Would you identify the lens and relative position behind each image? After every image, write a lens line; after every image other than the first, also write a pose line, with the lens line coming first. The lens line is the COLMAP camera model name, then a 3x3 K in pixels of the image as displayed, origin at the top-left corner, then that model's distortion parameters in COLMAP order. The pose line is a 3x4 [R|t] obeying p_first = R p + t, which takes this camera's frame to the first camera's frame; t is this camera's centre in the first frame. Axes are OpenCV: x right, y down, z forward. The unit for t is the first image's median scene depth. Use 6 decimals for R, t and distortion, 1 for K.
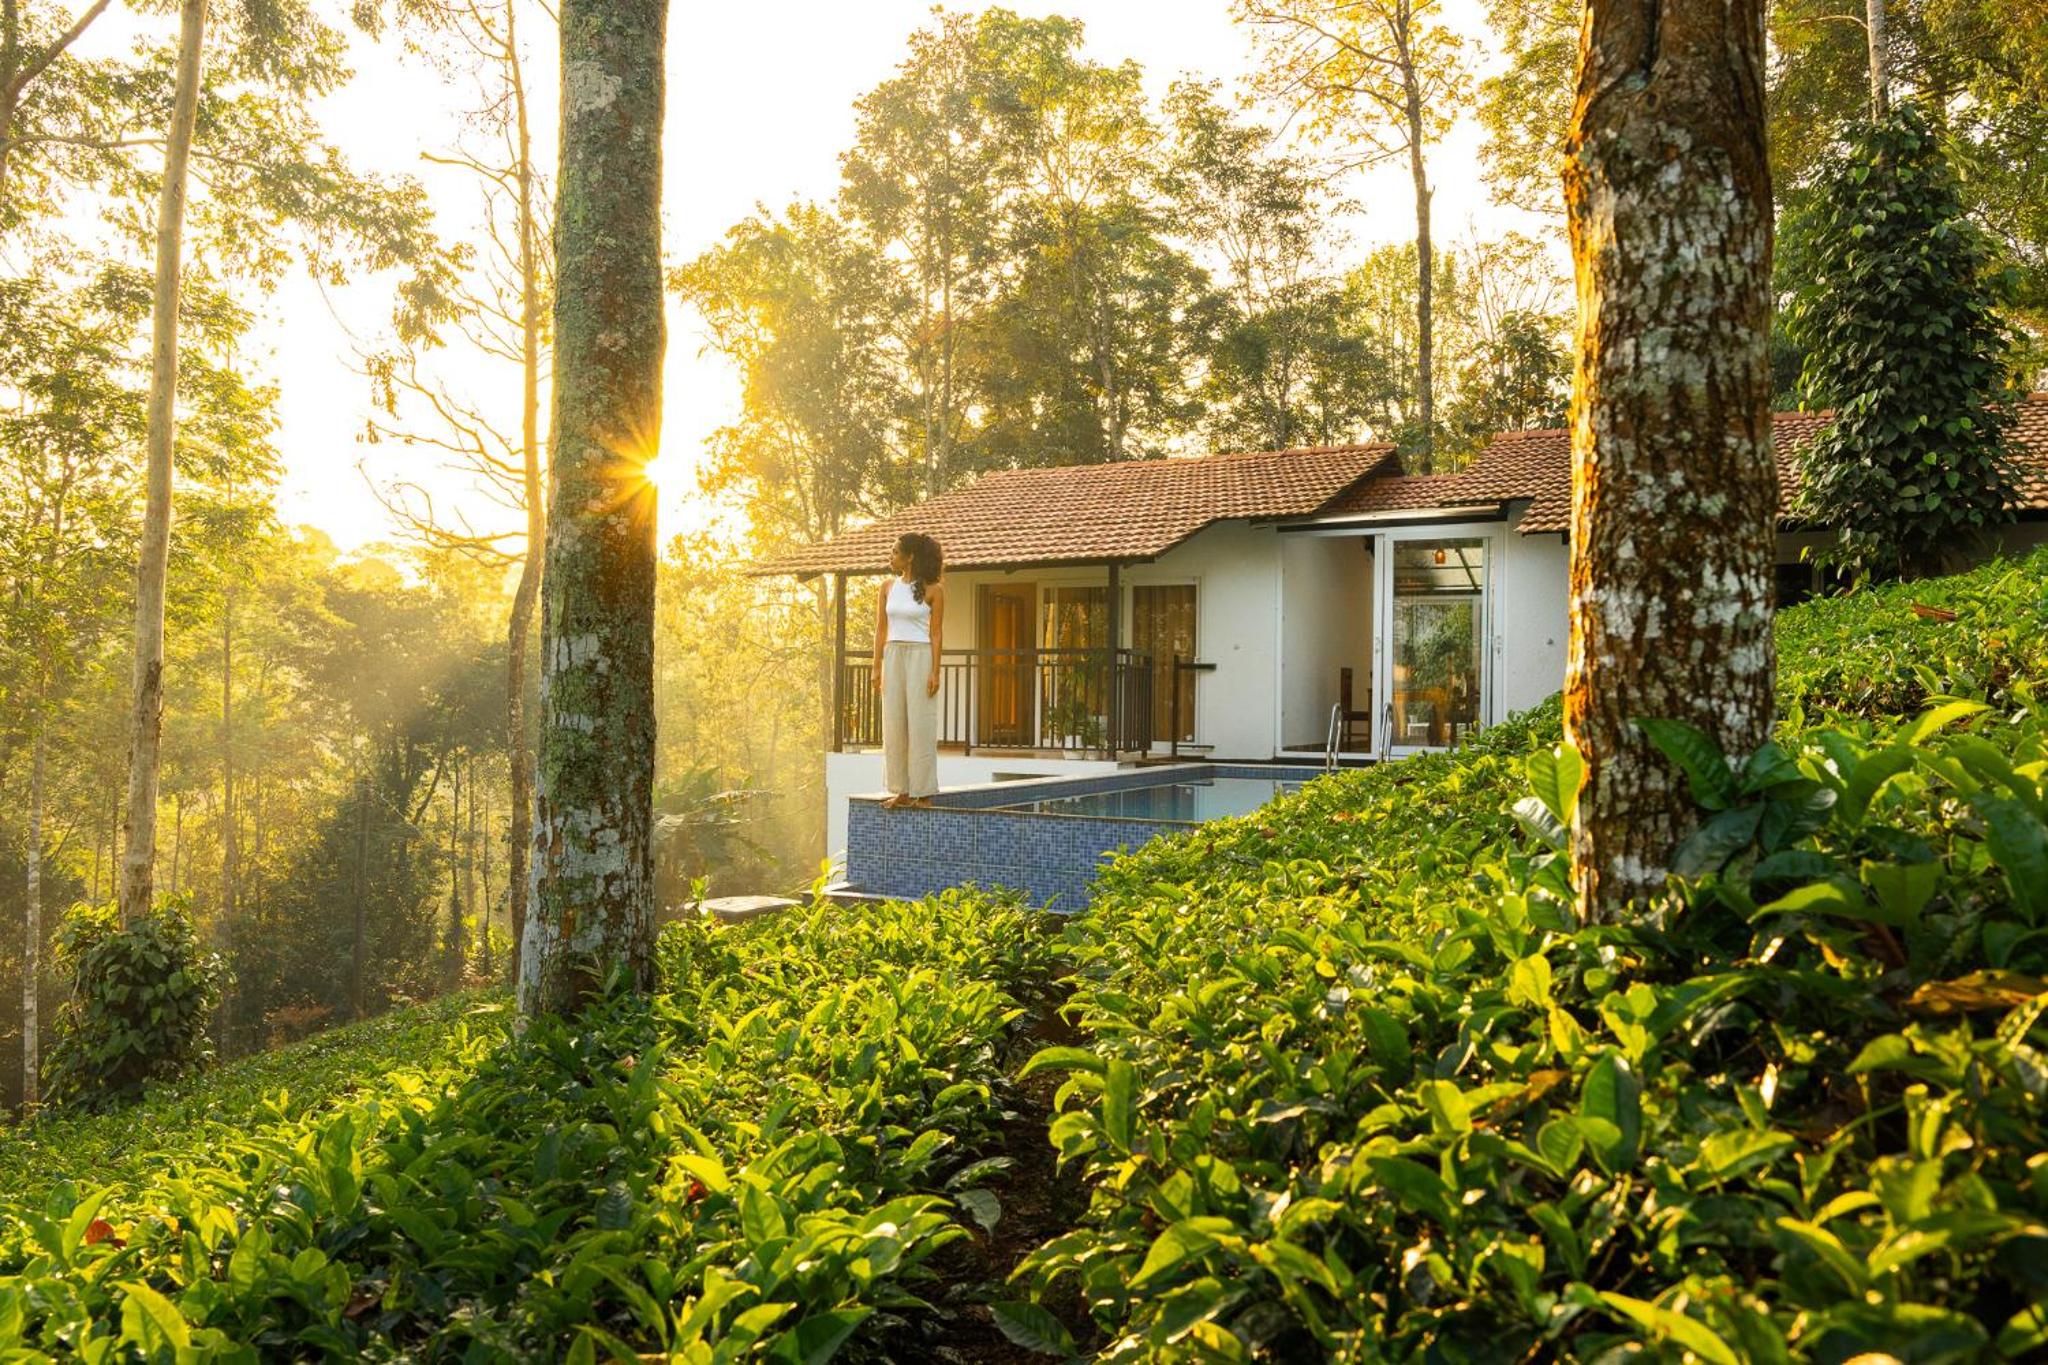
lens RADIAL K [[1420.9, 0, 1024.0], [0, 1420.9, 682.5], [0, 0, 1]] dist [-0.004903, -0.003154]
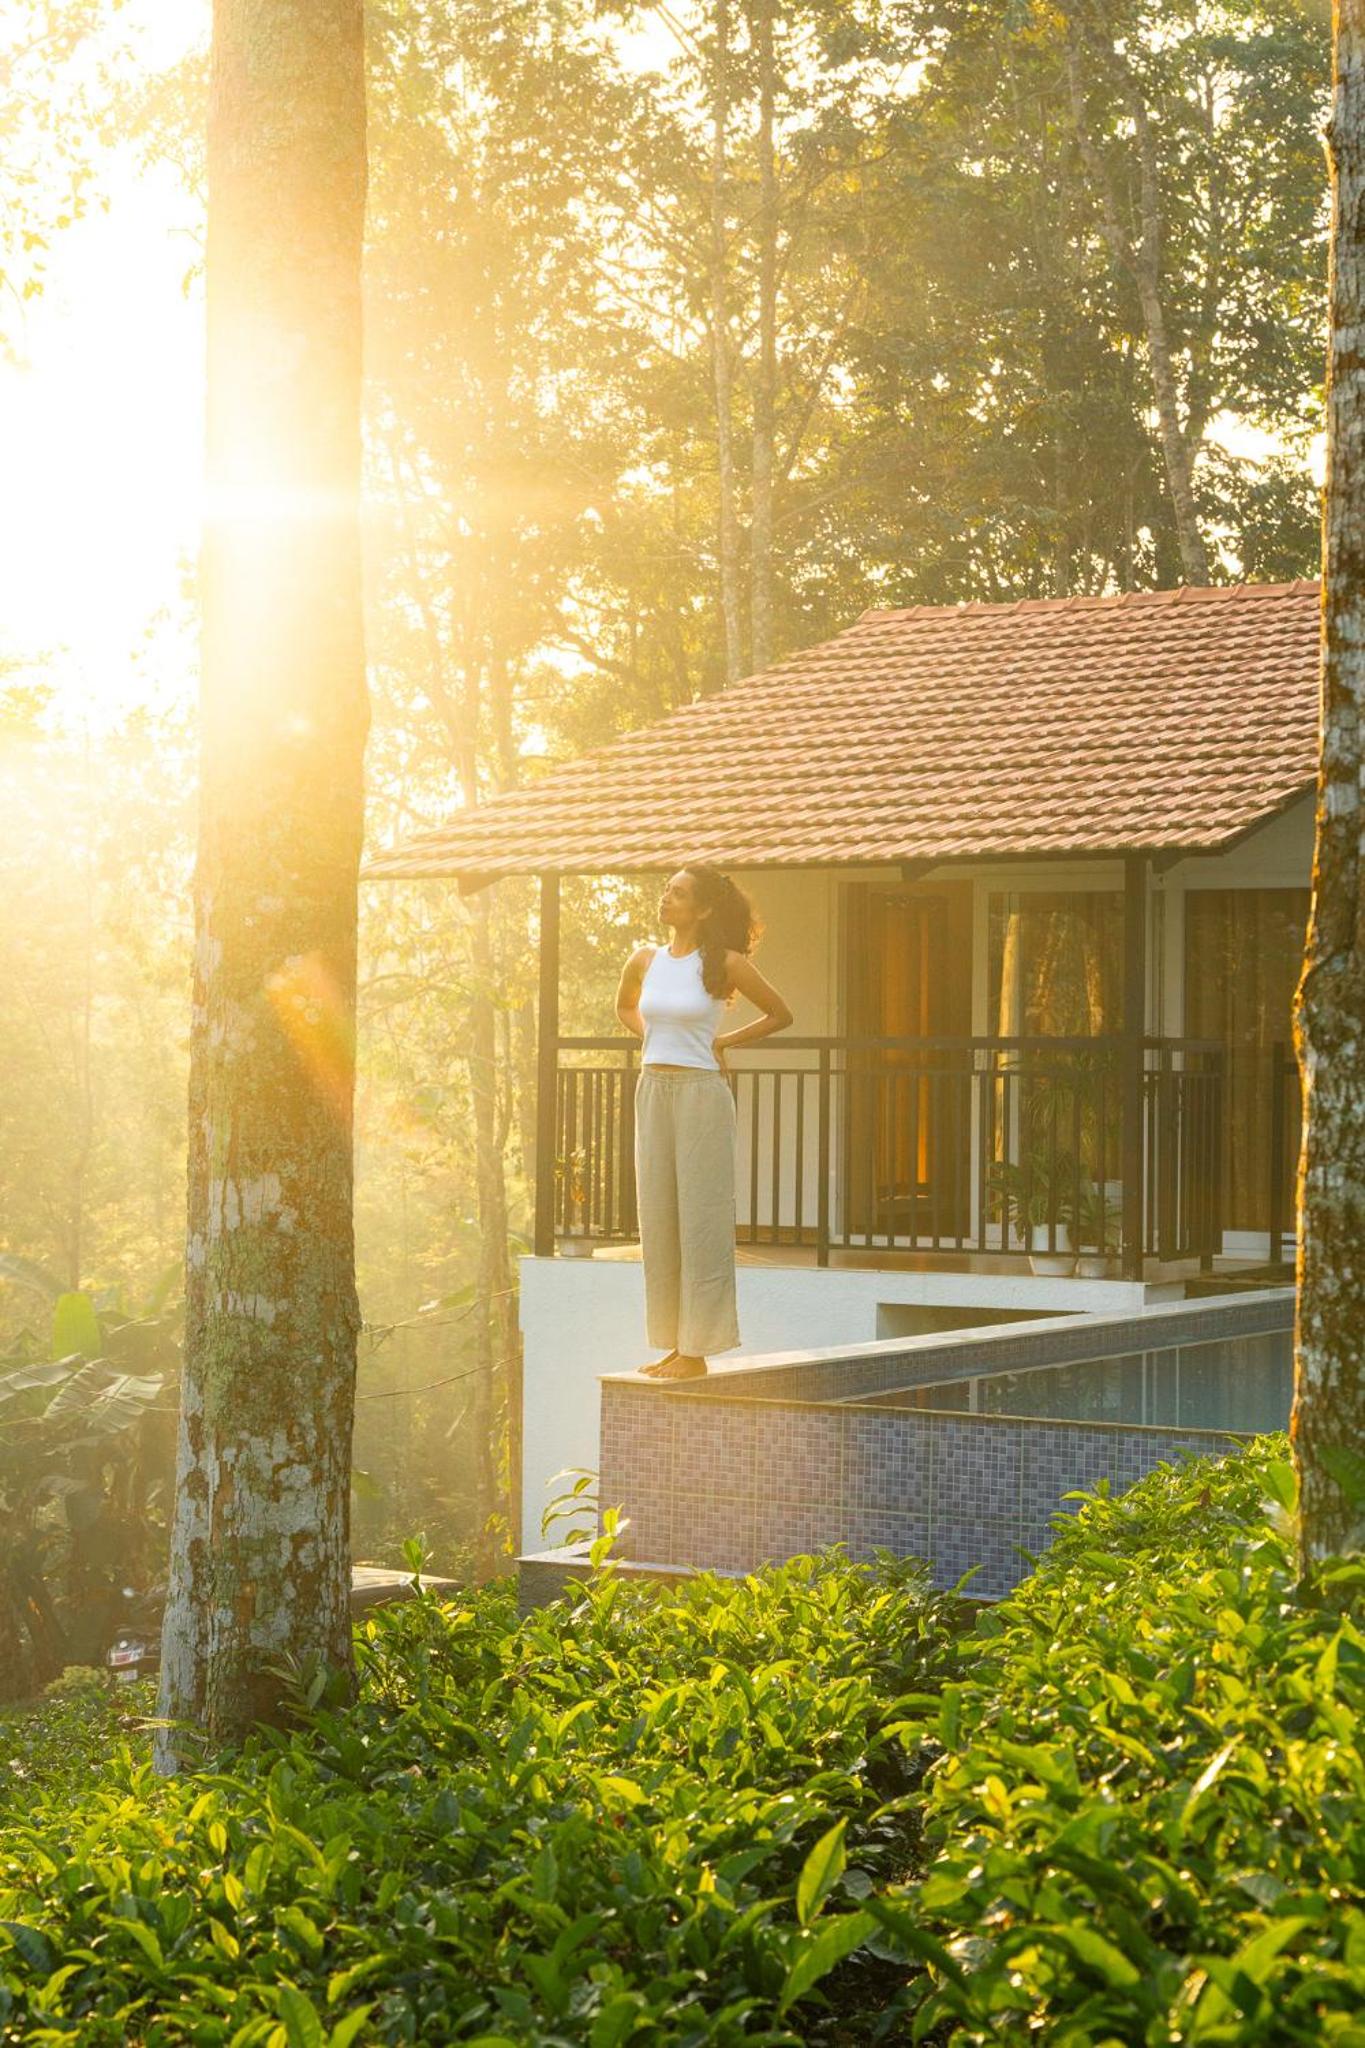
lens RADIAL K [[3747.4, 0, 682.5], [0, 3747.4, 1024.0], [0, 0, 1]] dist [0.022396, 0.155108]
pose [[0.997143, -0.004598, -0.075402, 0.007393], [0.004996, 0.999975, 0.005084, -0.035080], [0.075377, -0.005446, 0.997140, -0.232991]]
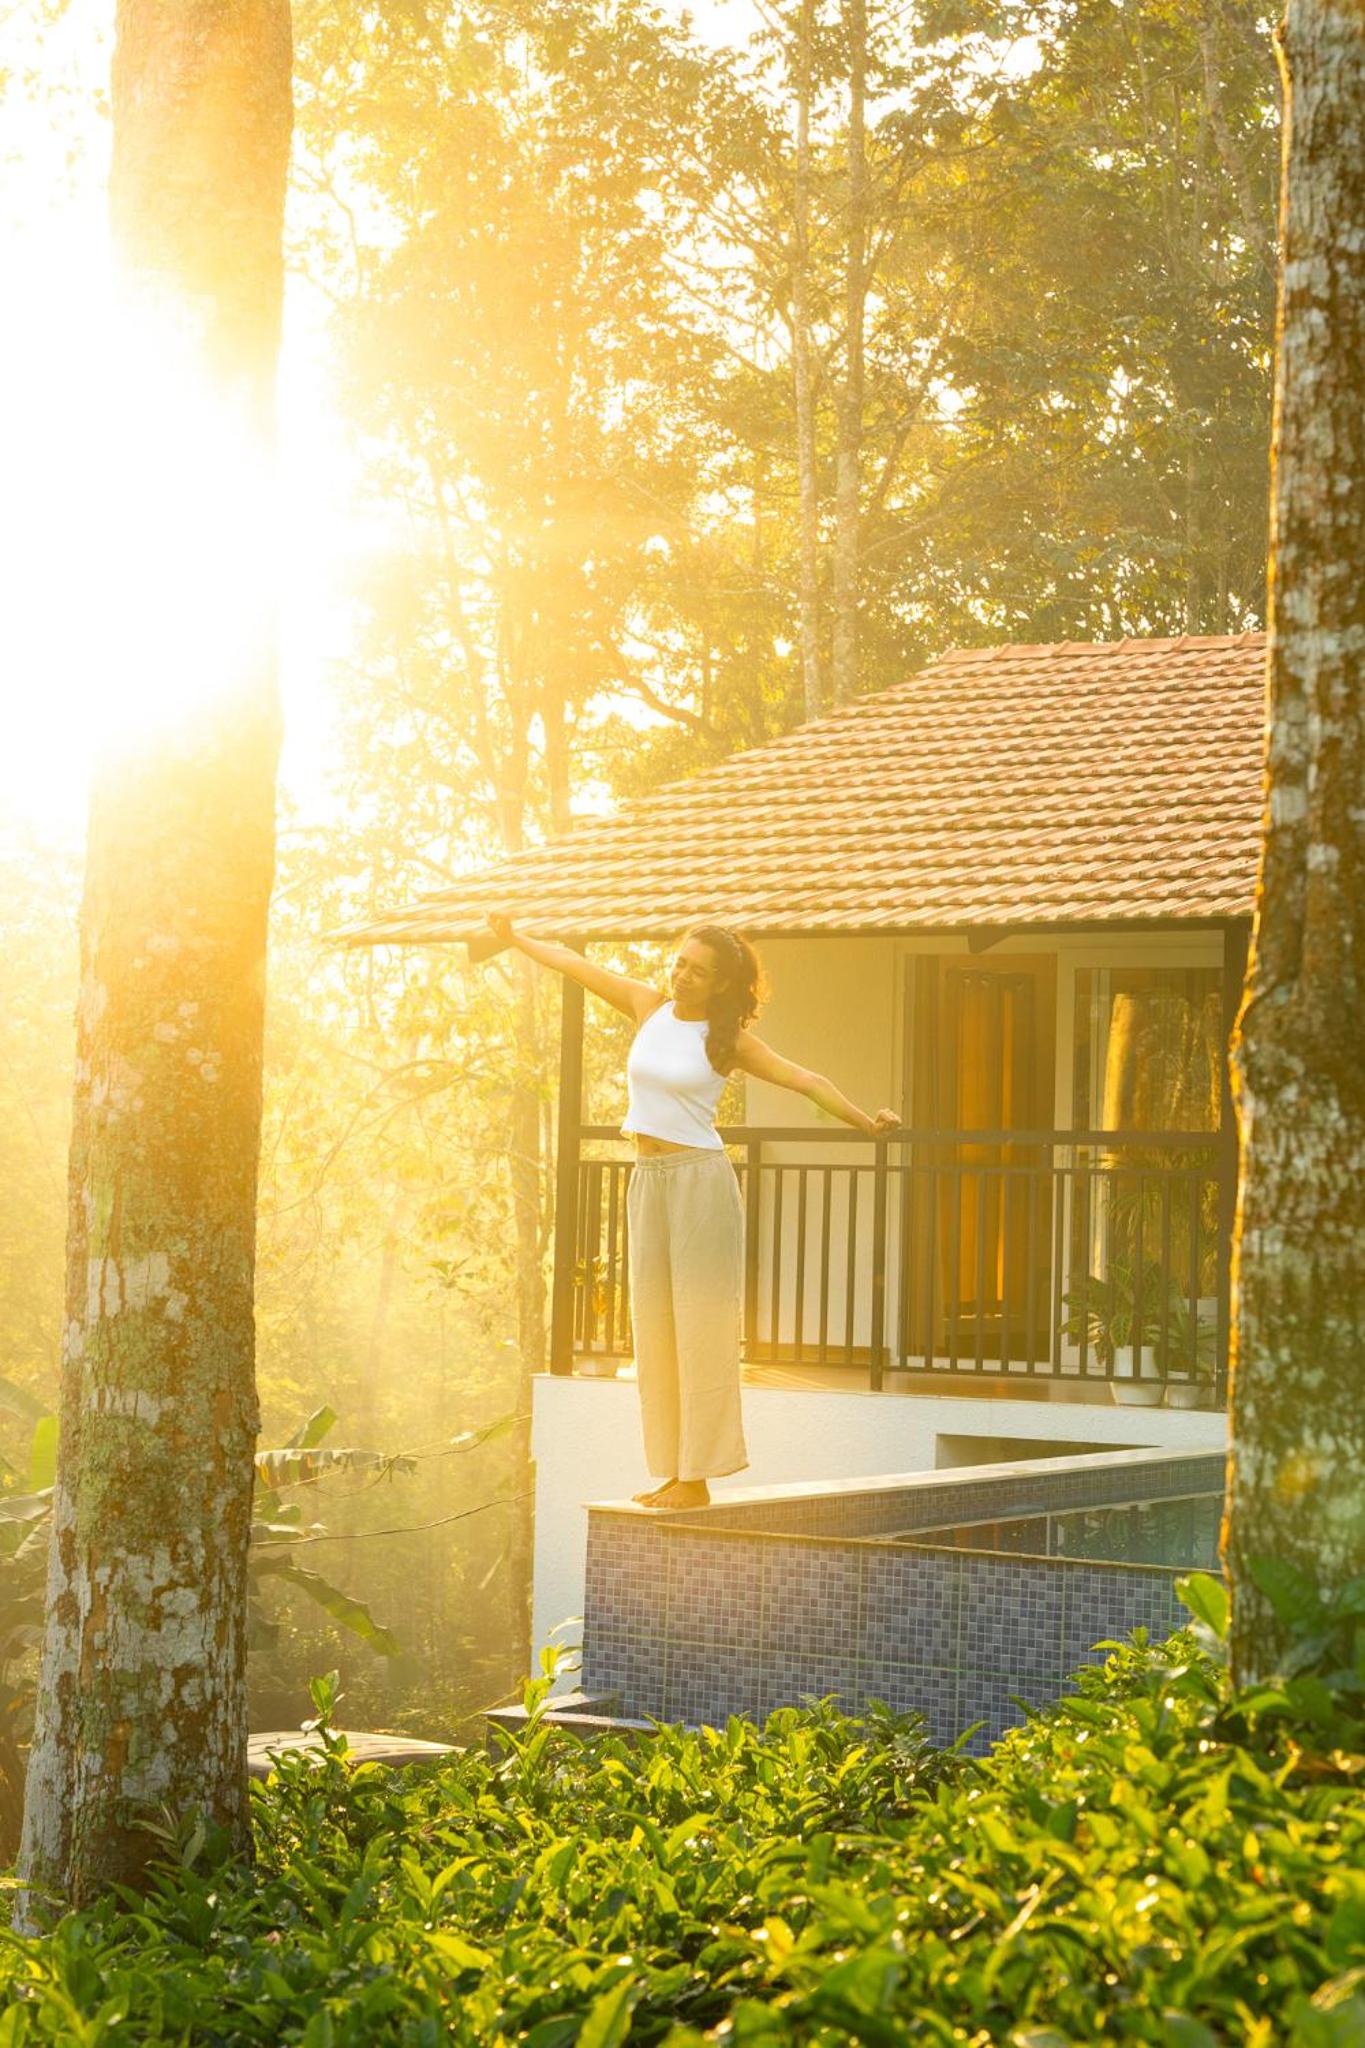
lens RADIAL K [[4241.6, 0, 699.1], [0, 4241.6, 996.2], [0, 0, 1]] dist [0.037390, 0.164603]
pose [[0.995354, 0.005990, -0.096095, 0.026474], [-0.008563, 0.999615, -0.026394, -0.029647], [0.095900, 0.027094, 0.995022, -0.223892]]
